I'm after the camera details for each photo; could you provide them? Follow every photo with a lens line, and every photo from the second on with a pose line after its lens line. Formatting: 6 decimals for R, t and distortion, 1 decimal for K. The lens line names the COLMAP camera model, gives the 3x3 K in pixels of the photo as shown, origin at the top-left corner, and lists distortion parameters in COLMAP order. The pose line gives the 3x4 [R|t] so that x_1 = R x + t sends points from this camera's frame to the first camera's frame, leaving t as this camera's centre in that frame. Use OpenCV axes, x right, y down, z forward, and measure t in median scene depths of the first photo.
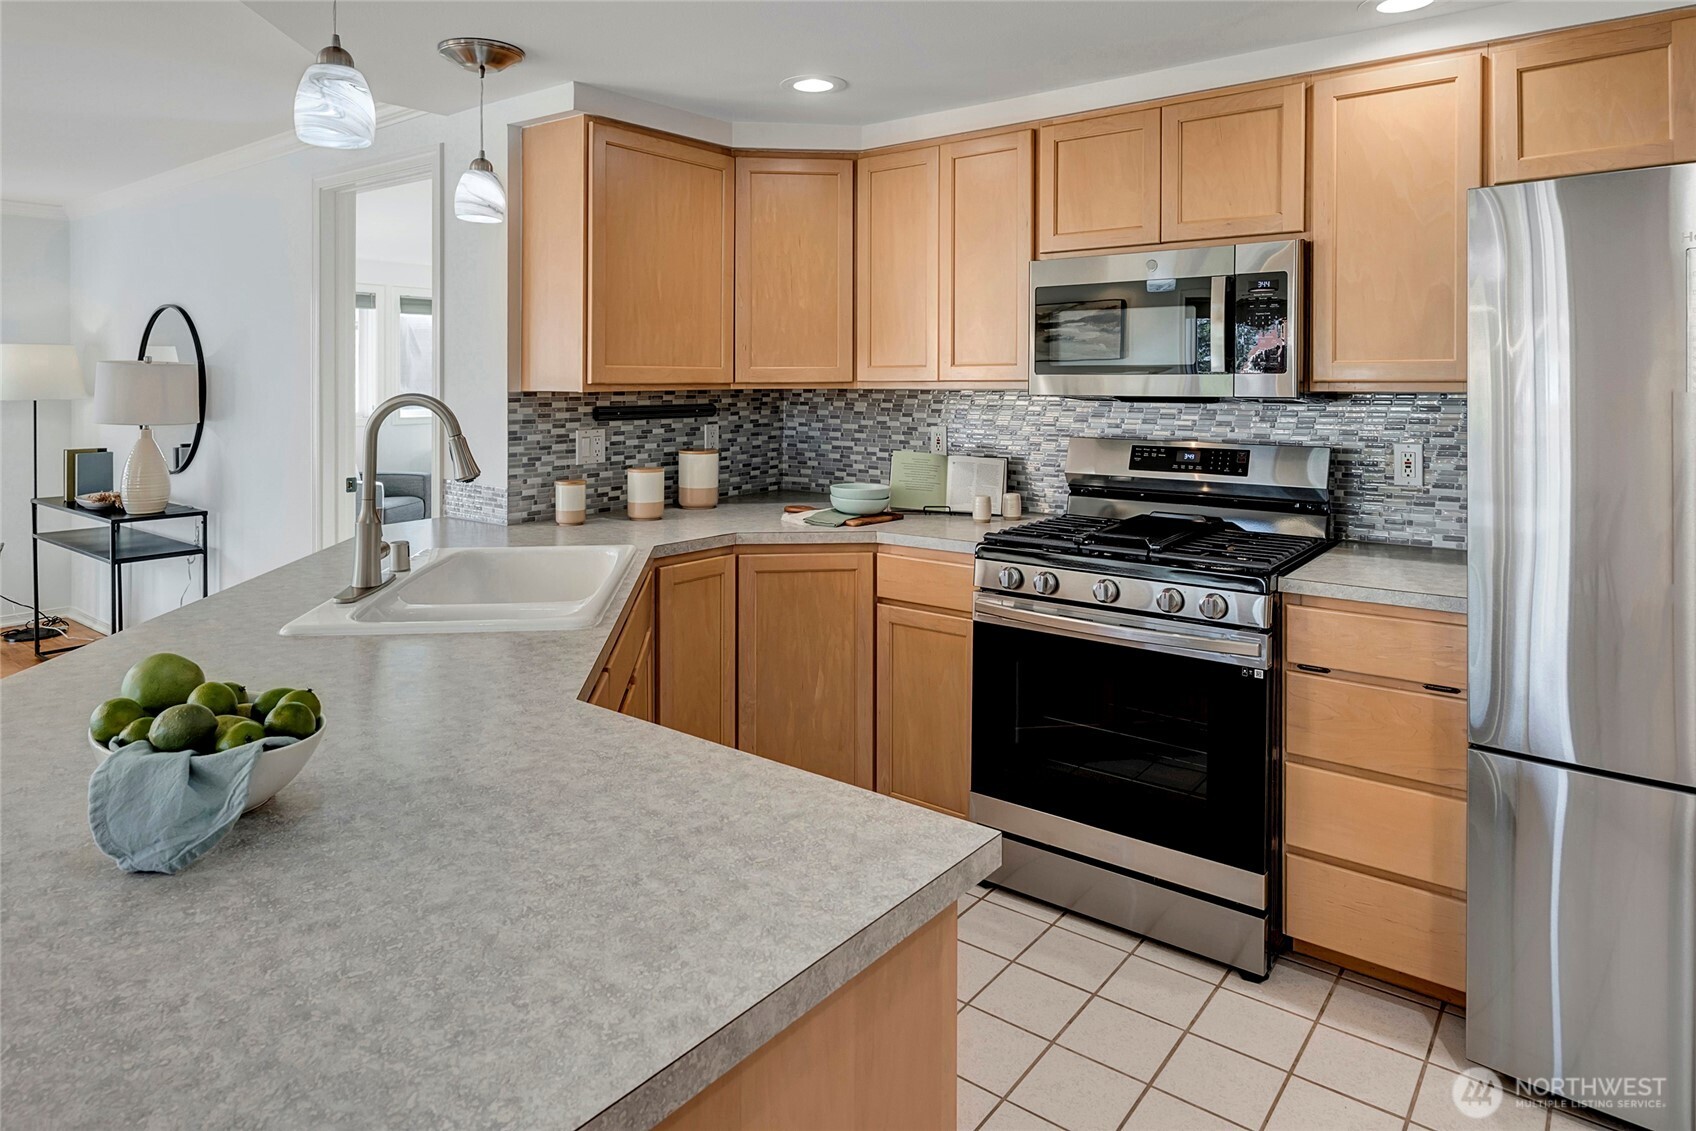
lens RADIAL K [[1014.6, 0, 812.7], [0, 1014.6, 384.4], [0, 0, 1]] dist [-0.001186, 0.001432]
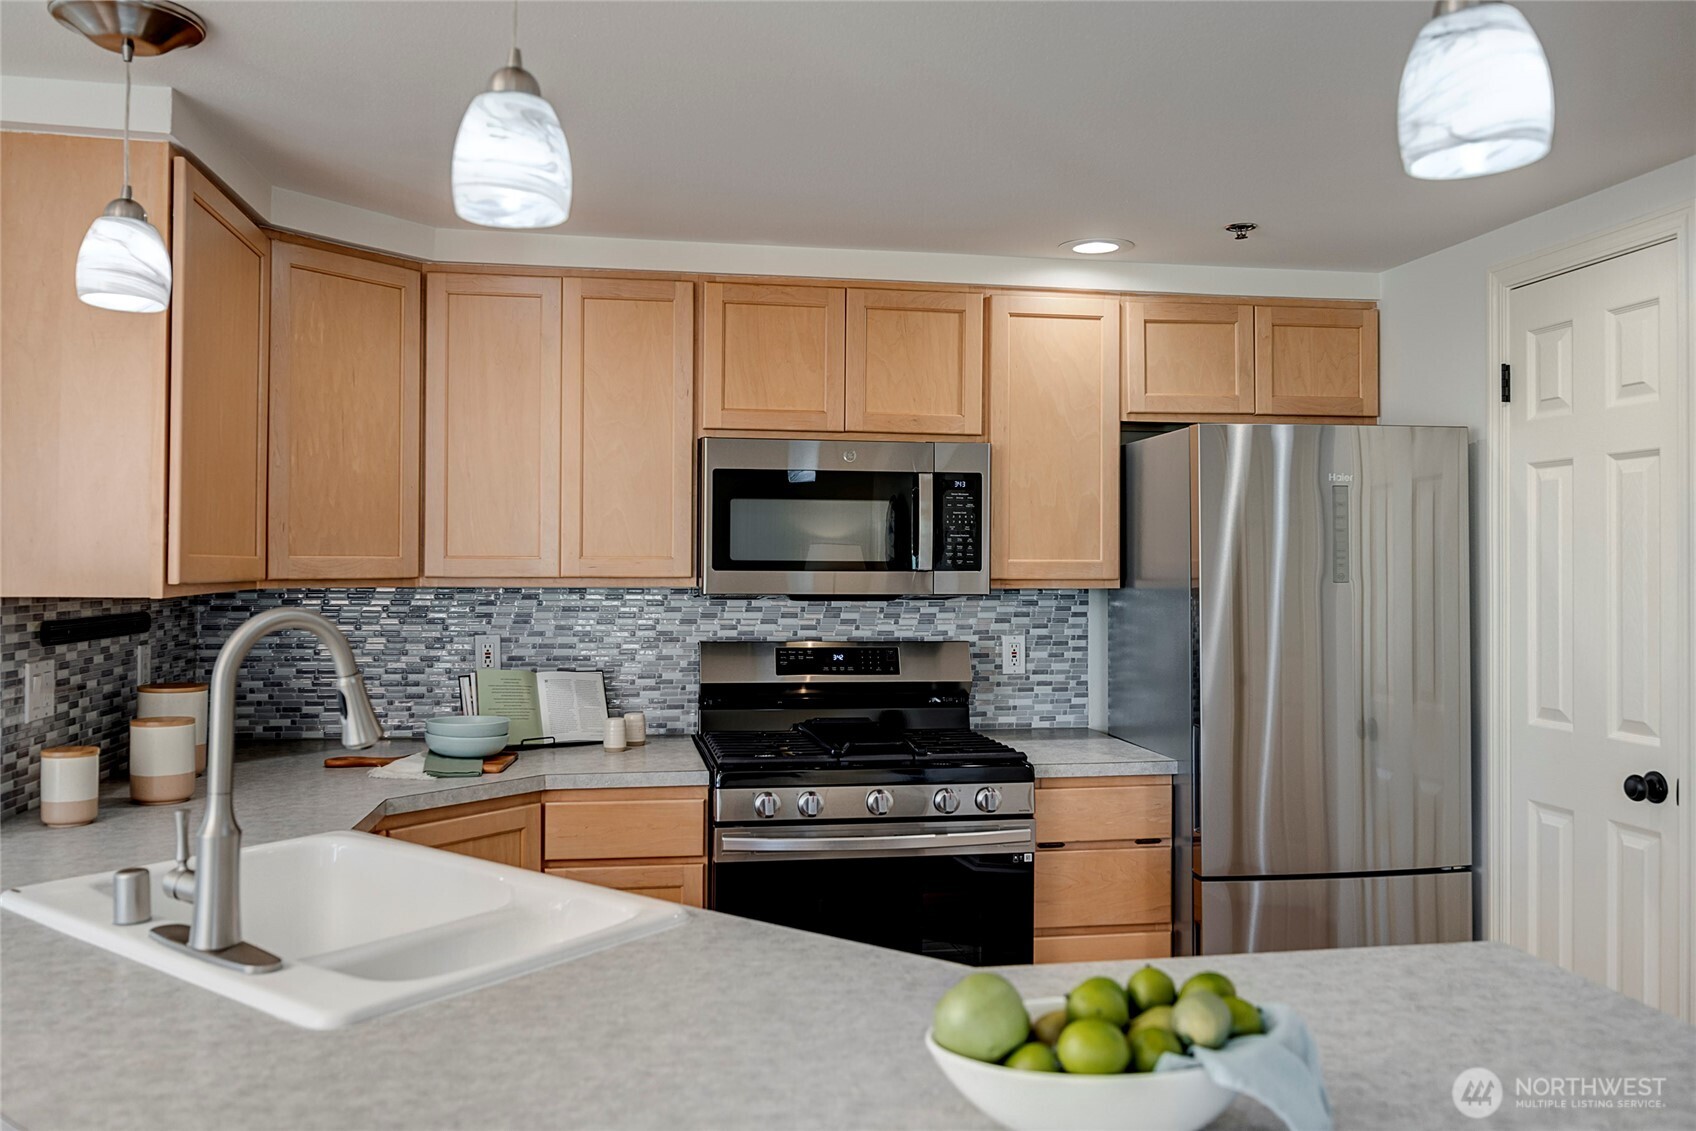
lens RADIAL K [[1330.3, 0, 848.0], [0, 1330.3, 565.5], [0, 0, 1]] dist [-0.010305, 0.004101]
pose [[0.663260, 0.004467, 0.748375, -0.551158], [-0.002327, 0.999990, -0.003907, -0.009746], [-0.748385, 0.000850, 0.663264, 0.168302]]
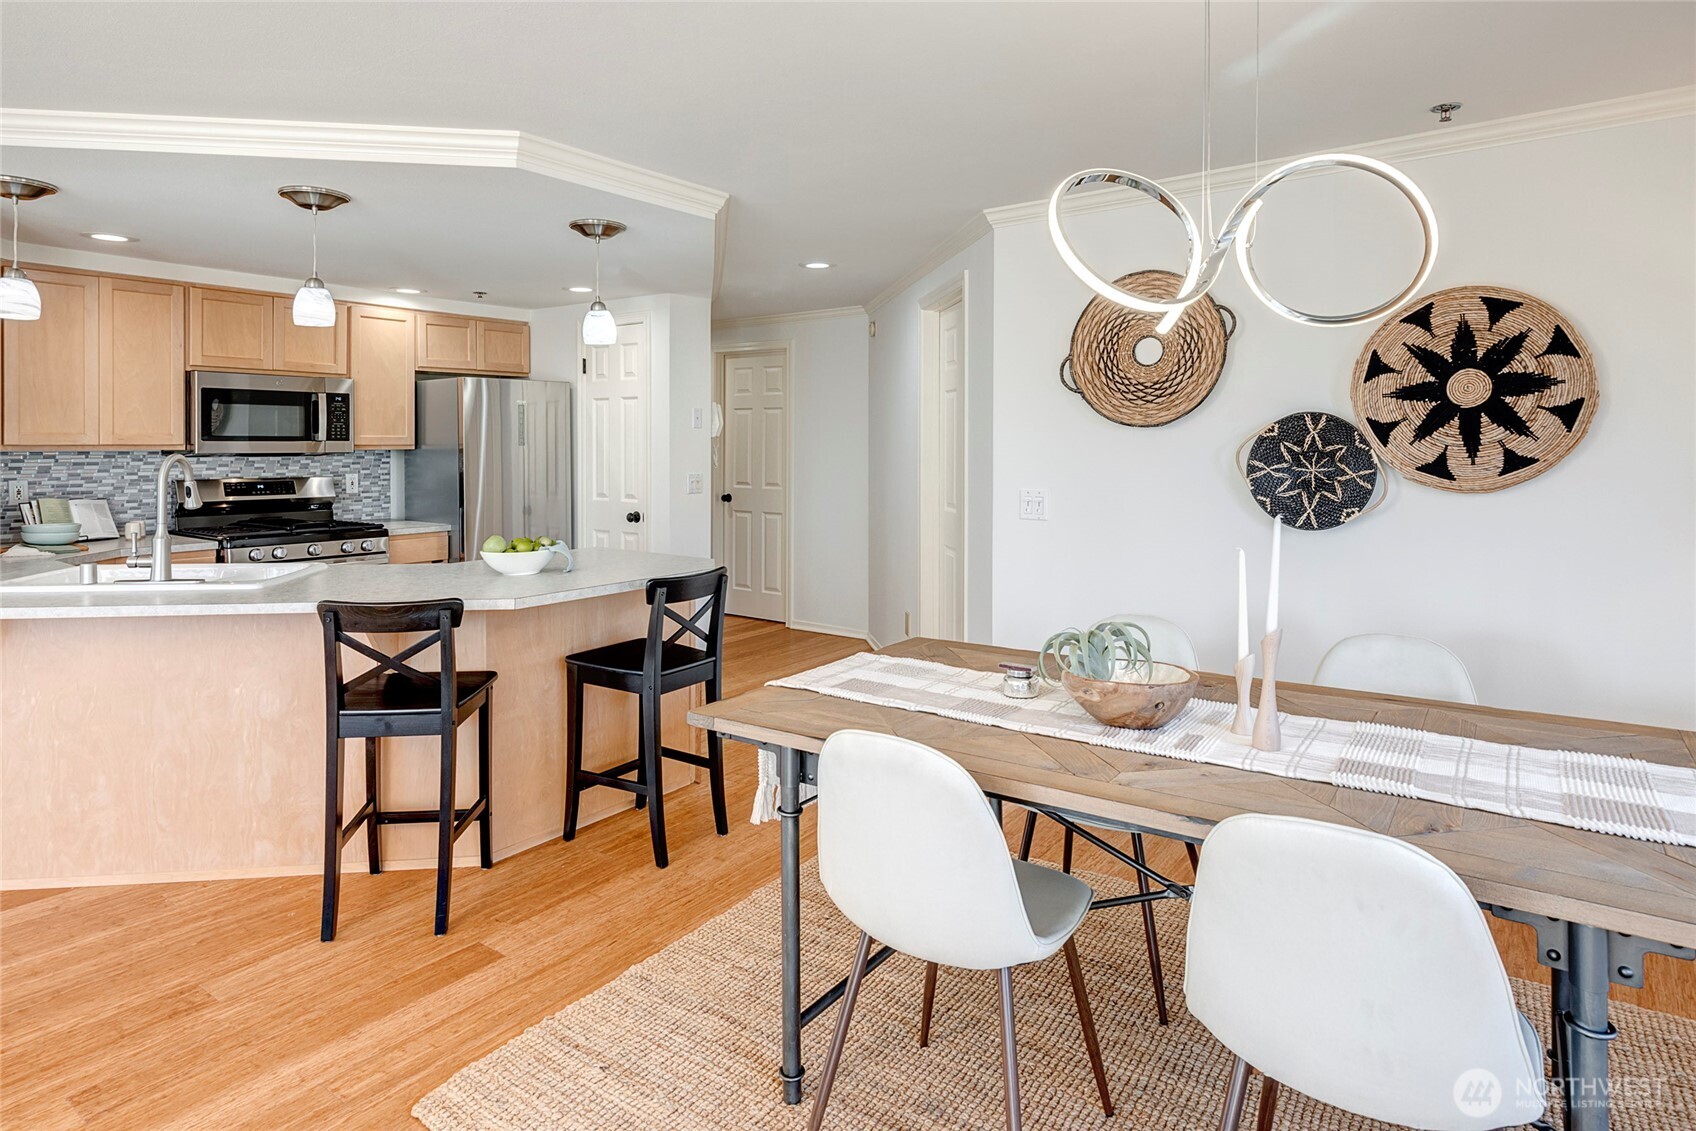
lens RADIAL K [[978.5, 0, 848.4], [0, 978.5, 445.8], [0, 0, 1]] dist [0.002628, 0.000080]
pose [[-0.033518, -0.002601, 0.999435, -1.400843], [0.001523, 0.999995, 0.002653, -0.004492], [-0.999437, 0.001611, -0.033514, 0.011986]]
